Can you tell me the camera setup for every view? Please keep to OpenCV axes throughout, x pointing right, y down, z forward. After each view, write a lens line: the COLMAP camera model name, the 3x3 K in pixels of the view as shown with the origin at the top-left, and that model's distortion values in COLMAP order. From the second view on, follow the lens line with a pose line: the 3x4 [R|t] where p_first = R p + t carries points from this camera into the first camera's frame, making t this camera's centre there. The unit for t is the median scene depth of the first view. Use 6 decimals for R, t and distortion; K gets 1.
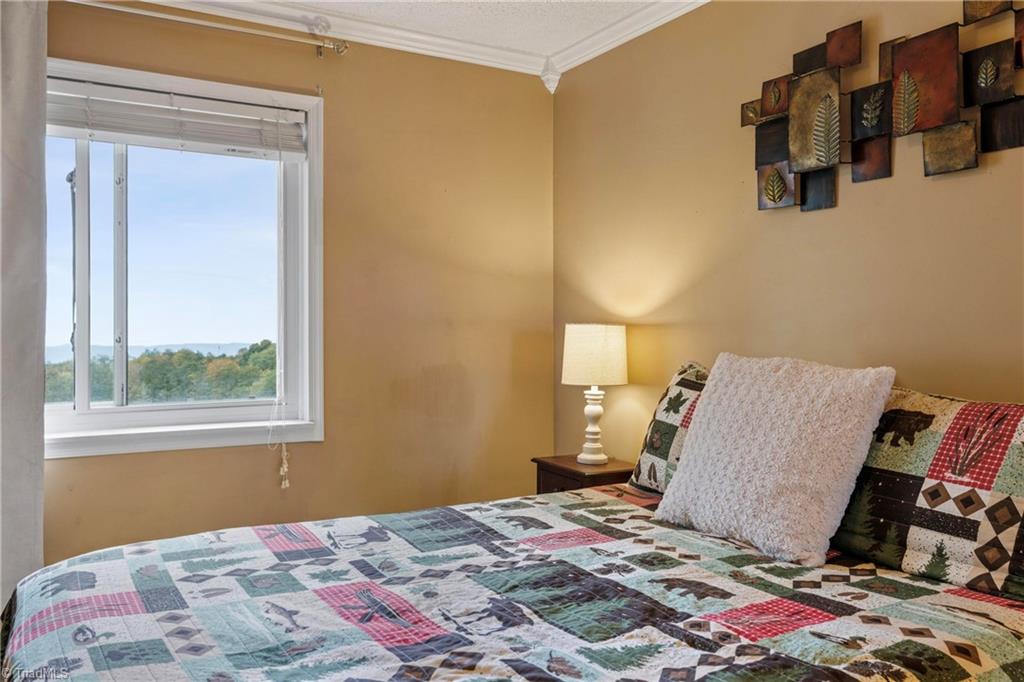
lens RADIAL K [[811.1, 0, 504.7], [0, 811.1, 333.3], [0, 0, 1]] dist [0.003046, 0.001018]
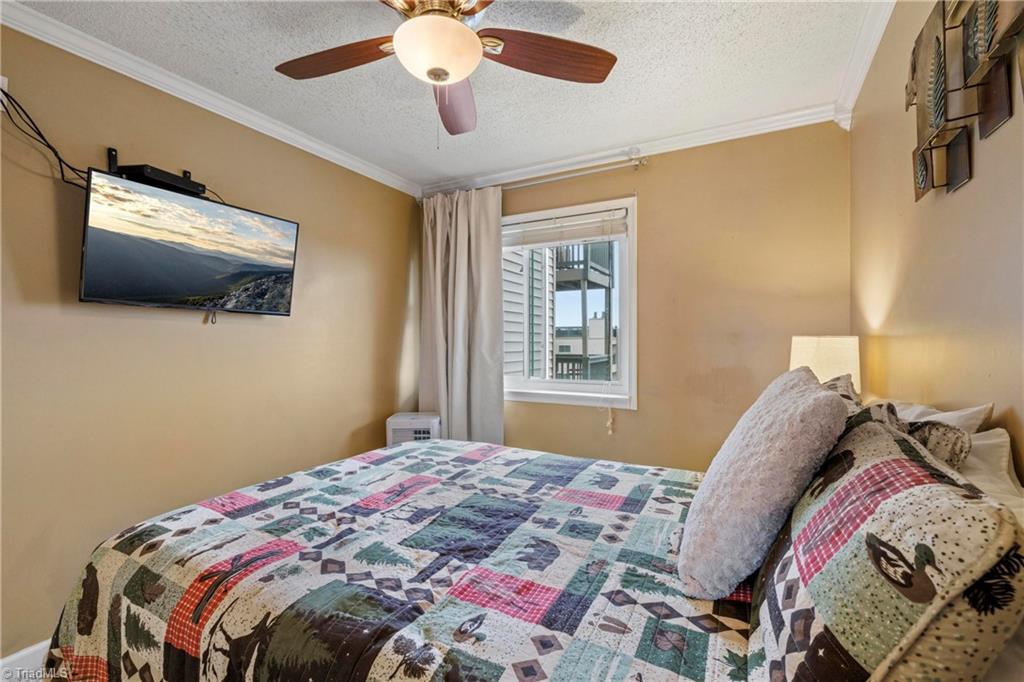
lens RADIAL K [[455.9, 0, 507.9], [0, 455.9, 342.8], [0, 0, 1]] dist [-0.009635, 0.000164]
pose [[0.511471, 0.003472, -0.859293, 0.696935], [-0.001976, 0.999994, 0.002865, -0.004855], [0.859298, 0.000233, 0.511475, 0.532774]]
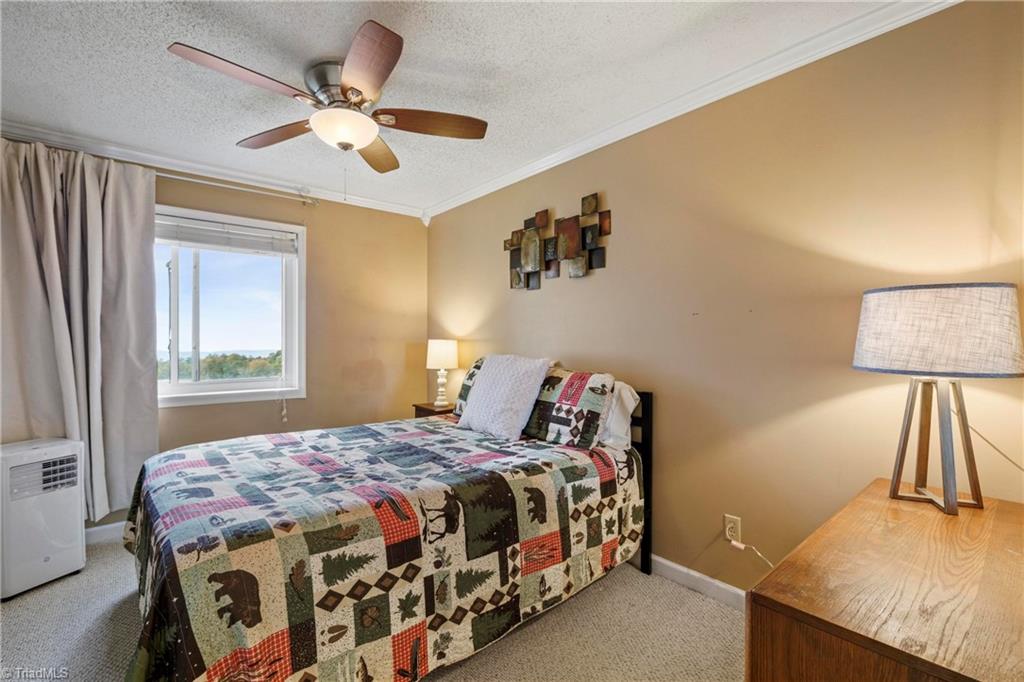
lens RADIAL K [[455.9, 0, 507.9], [0, 455.9, 342.8], [0, 0, 1]] dist [-0.009635, 0.000164]
pose [[0.986288, 0.000250, 0.165033, 0.137712], [0.000176, 0.999997, -0.002567, -0.000899], [-0.165033, 0.002561, 0.986285, -0.316475]]
